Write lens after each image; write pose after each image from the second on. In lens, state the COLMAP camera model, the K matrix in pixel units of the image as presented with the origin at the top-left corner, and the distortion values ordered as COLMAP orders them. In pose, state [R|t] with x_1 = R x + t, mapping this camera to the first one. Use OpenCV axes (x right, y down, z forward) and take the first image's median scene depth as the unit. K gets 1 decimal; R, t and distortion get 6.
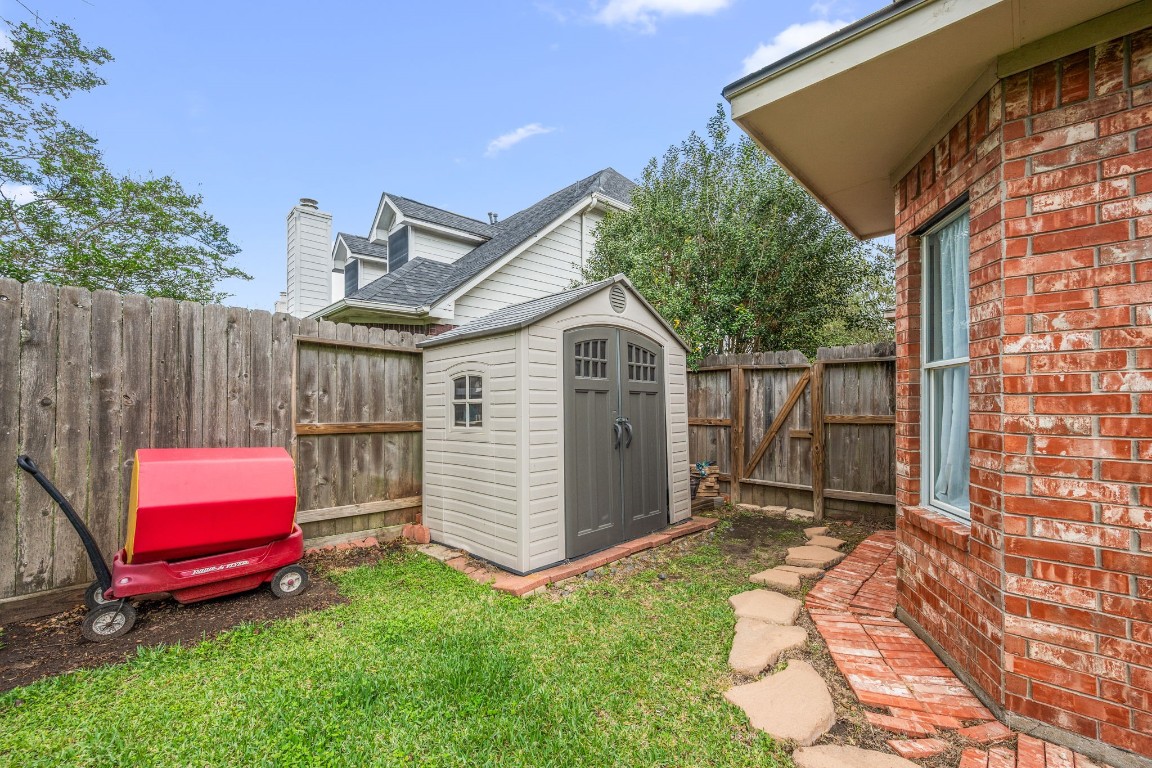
lens RADIAL K [[465.7, 0, 552.1], [0, 465.7, 398.1], [0, 0, 1]] dist [-0.002671, -0.000406]
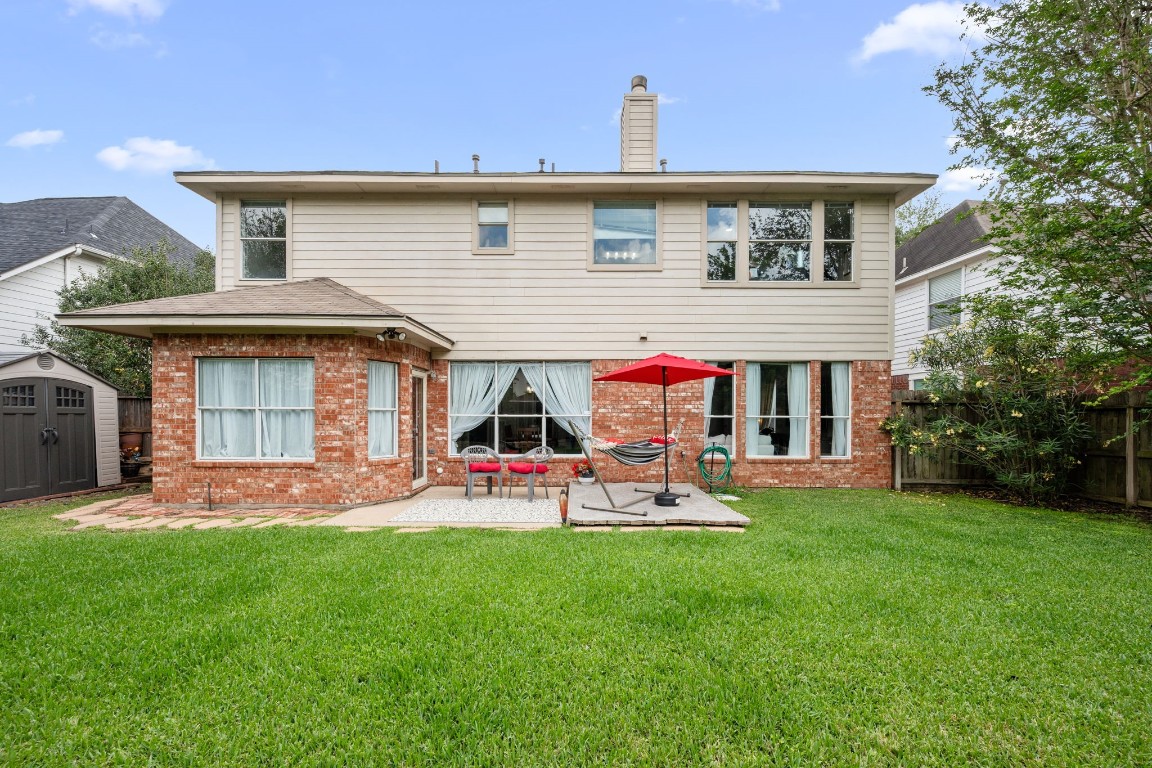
lens RADIAL K [[465.7, 0, 561.2], [0, 465.7, 421.0], [0, 0, 1]] dist [-0.002671, -0.000406]
pose [[0.706910, -0.004020, 0.707292, 0.272135], [-0.010801, 0.999806, 0.016477, -0.035508], [-0.707221, -0.019287, 0.706730, -1.644524]]
